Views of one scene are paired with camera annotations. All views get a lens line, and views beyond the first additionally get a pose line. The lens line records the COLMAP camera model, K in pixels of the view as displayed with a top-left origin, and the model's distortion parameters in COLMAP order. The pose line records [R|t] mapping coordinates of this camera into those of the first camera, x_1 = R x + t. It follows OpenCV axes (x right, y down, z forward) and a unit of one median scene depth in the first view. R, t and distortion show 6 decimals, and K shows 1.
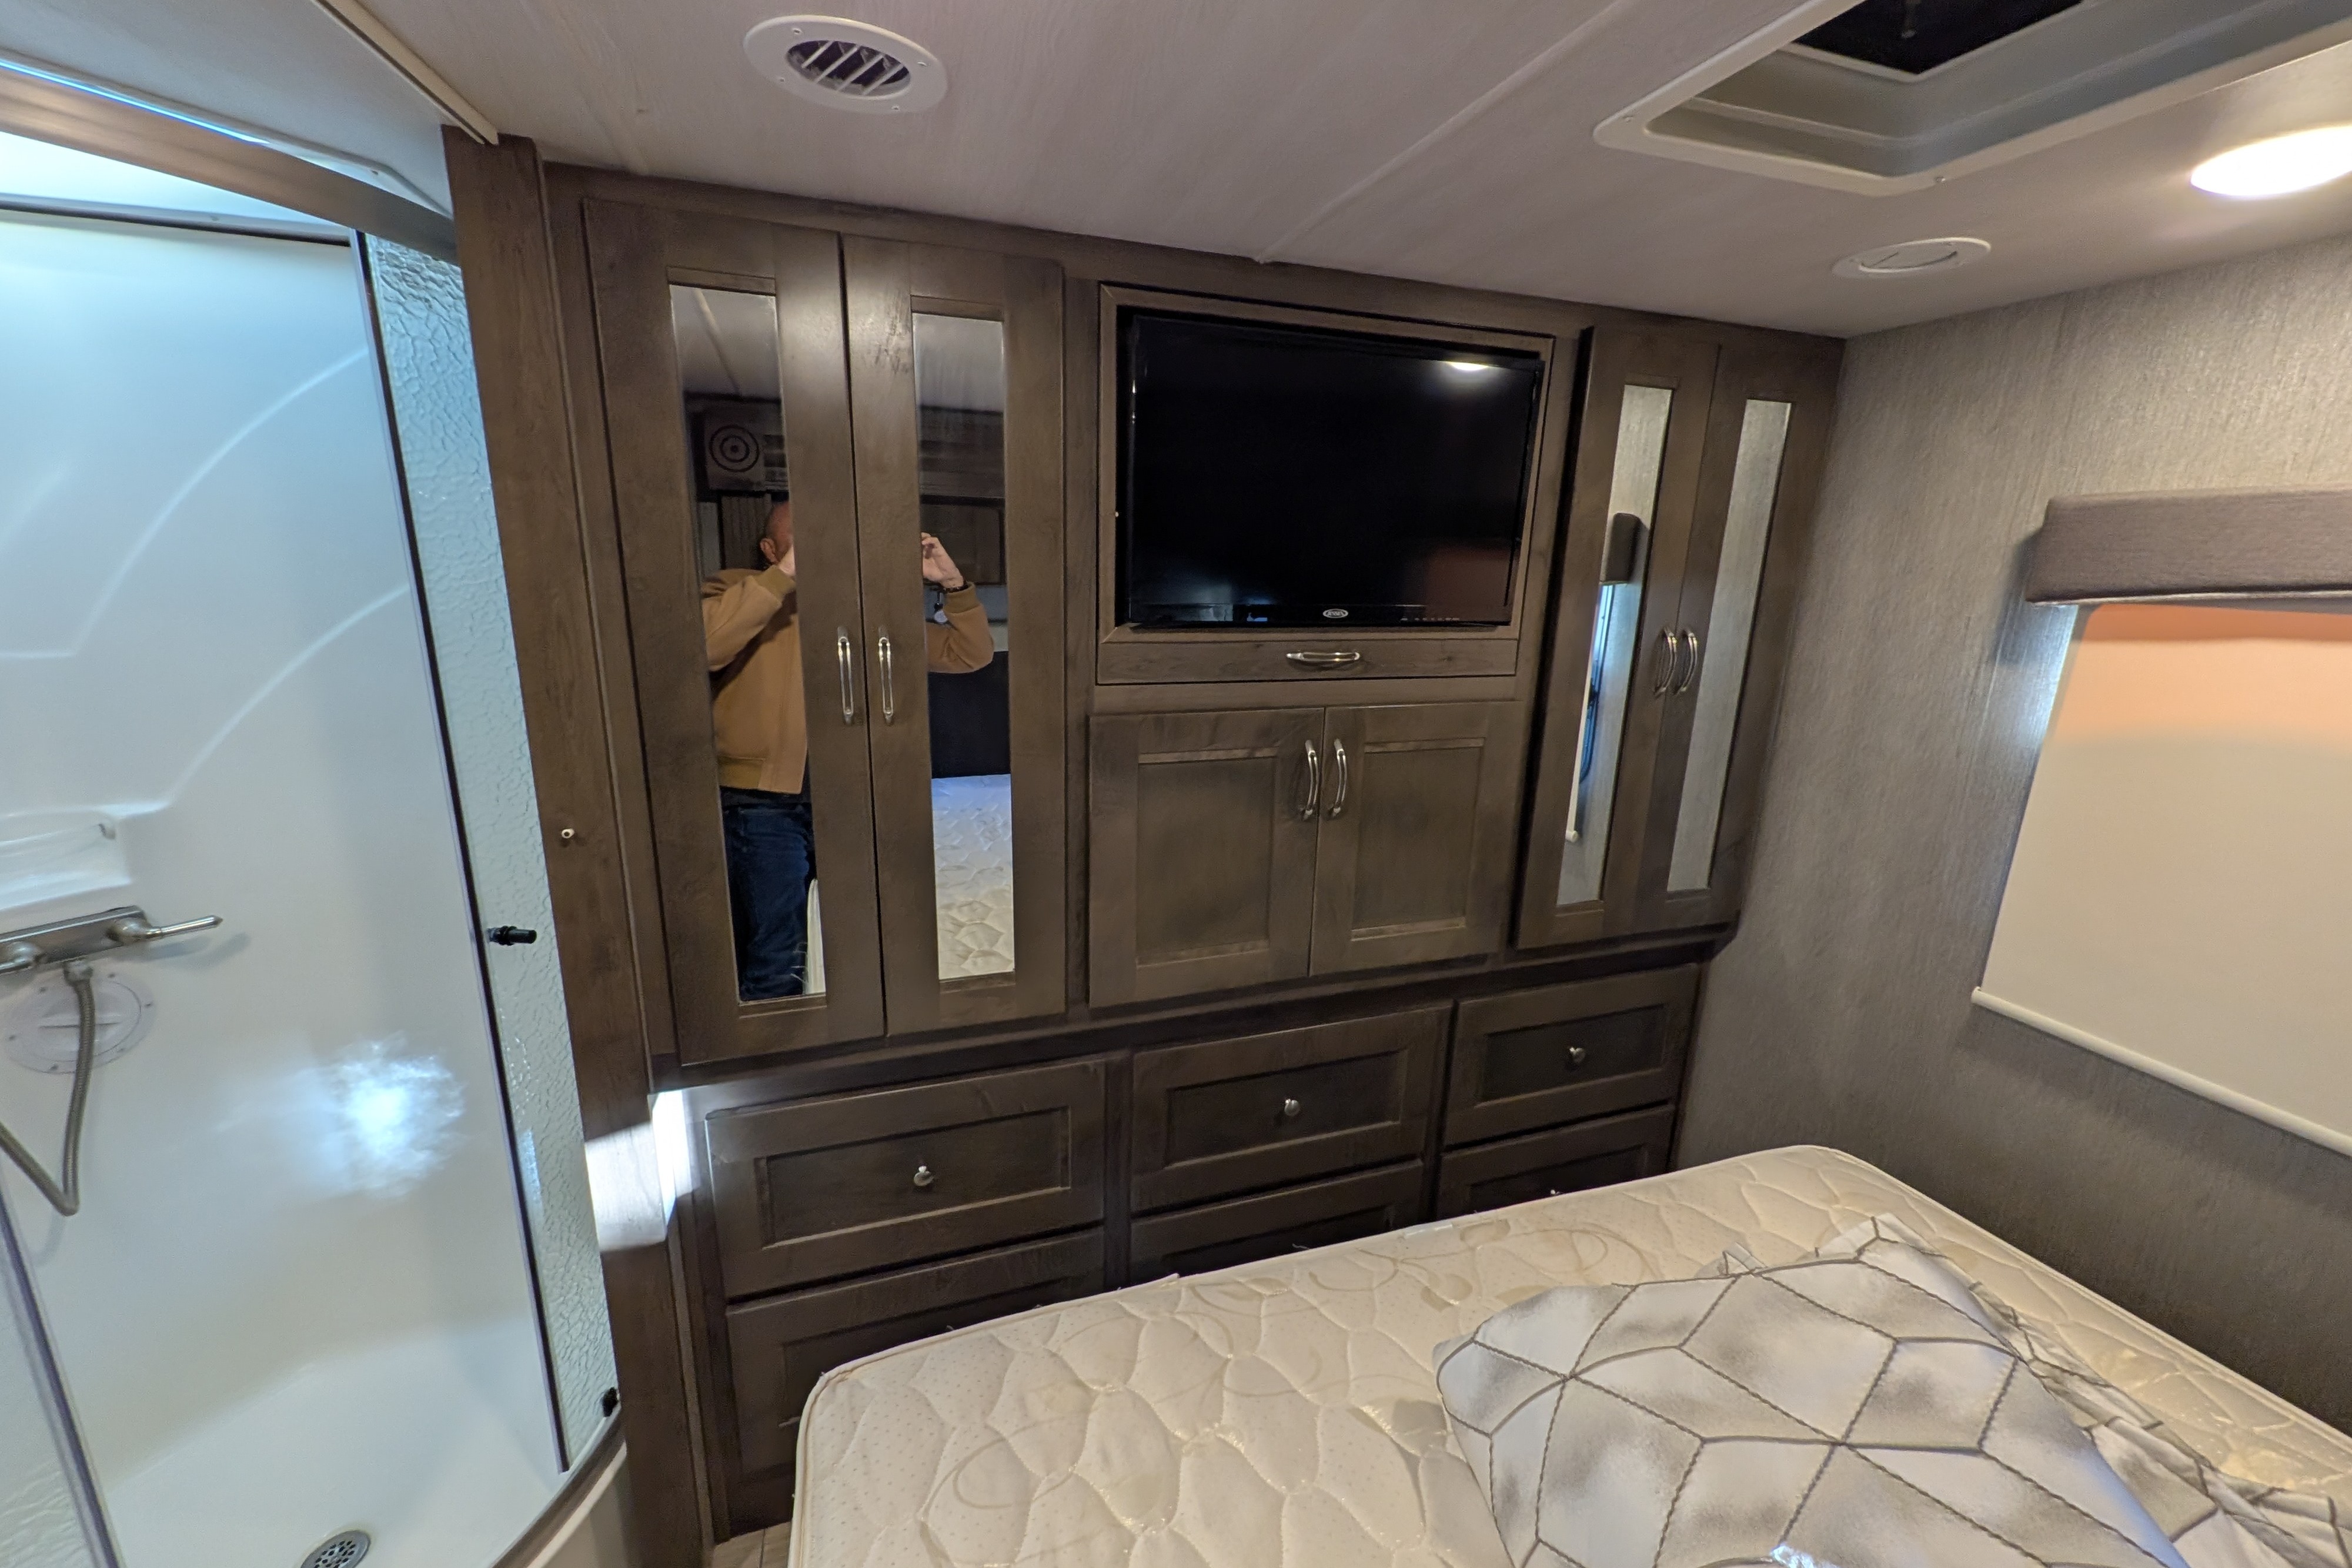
lens RADIAL K [[925.6, 0, 1175.9], [0, 925.6, 781.8], [0, 0, 1]] dist [0.008080, -0.001606]
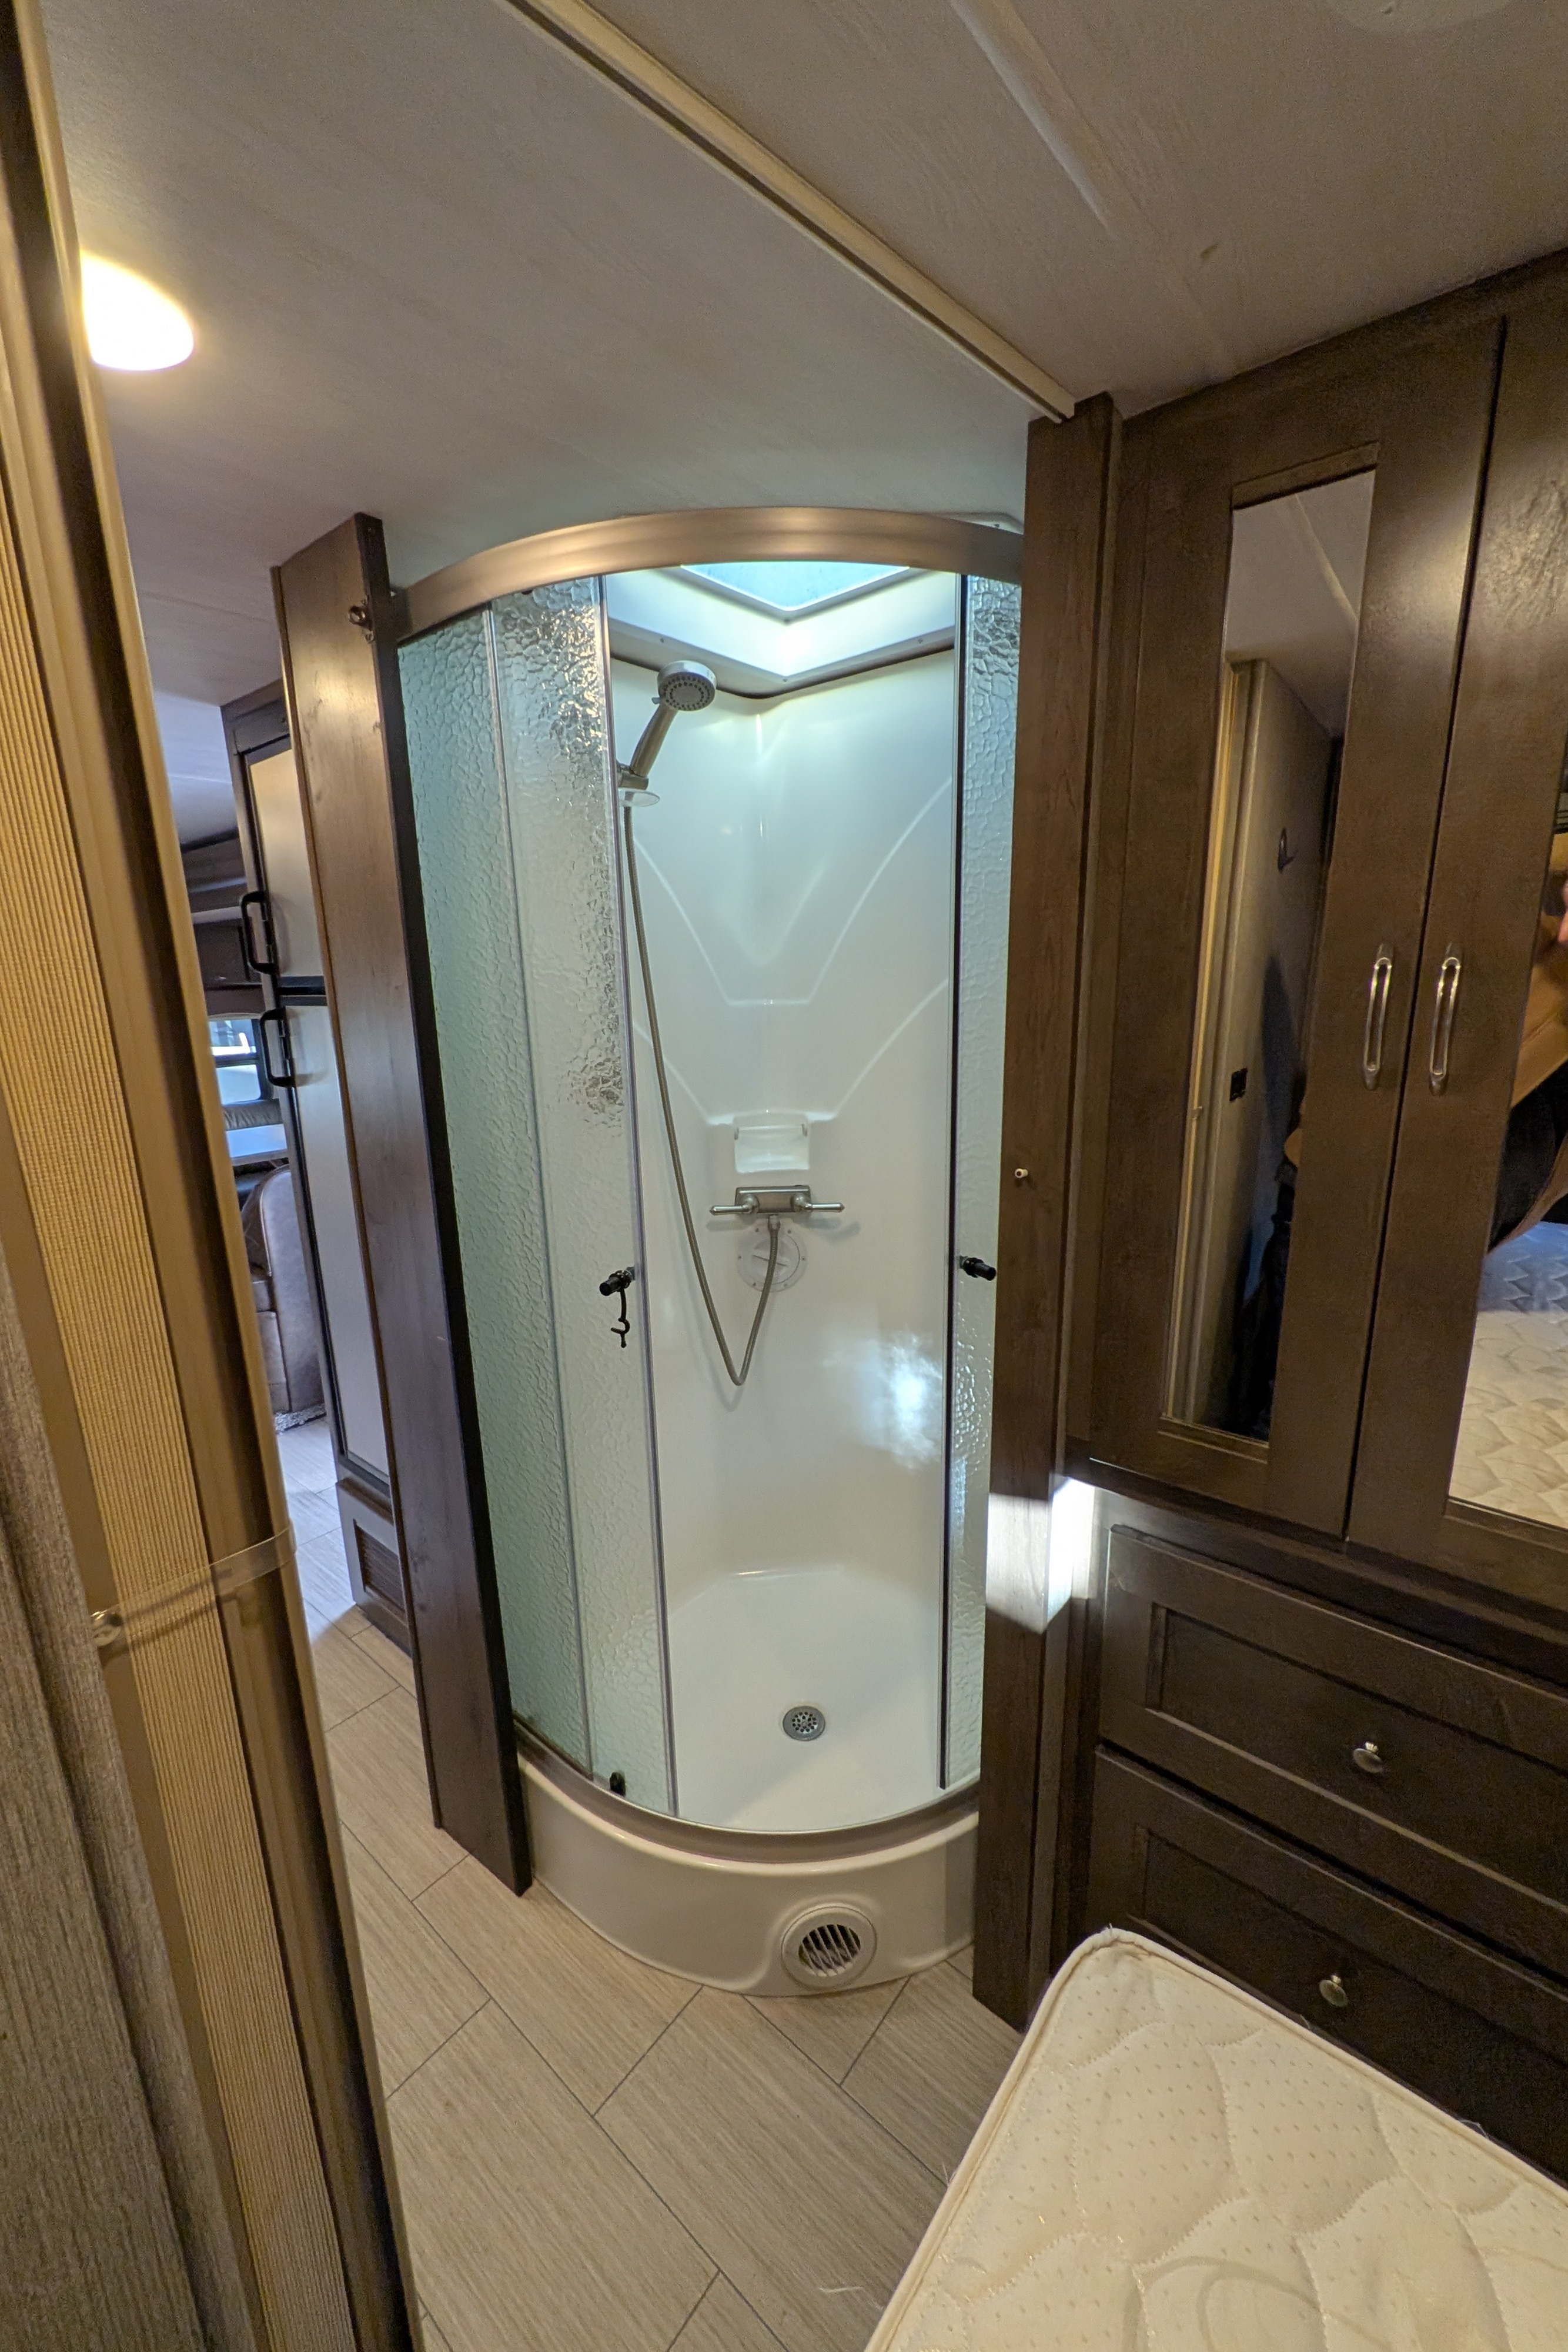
lens RADIAL K [[925.6, 0, 787.1], [0, 925.6, 1183.2], [0, 0, 1]] dist [0.008080, -0.001606]
pose [[0.529863, 0.161888, -0.832489, 0.006958], [-0.172680, 0.981643, 0.080986, 0.024310], [0.830317, 0.100843, 0.548091, 0.230910]]
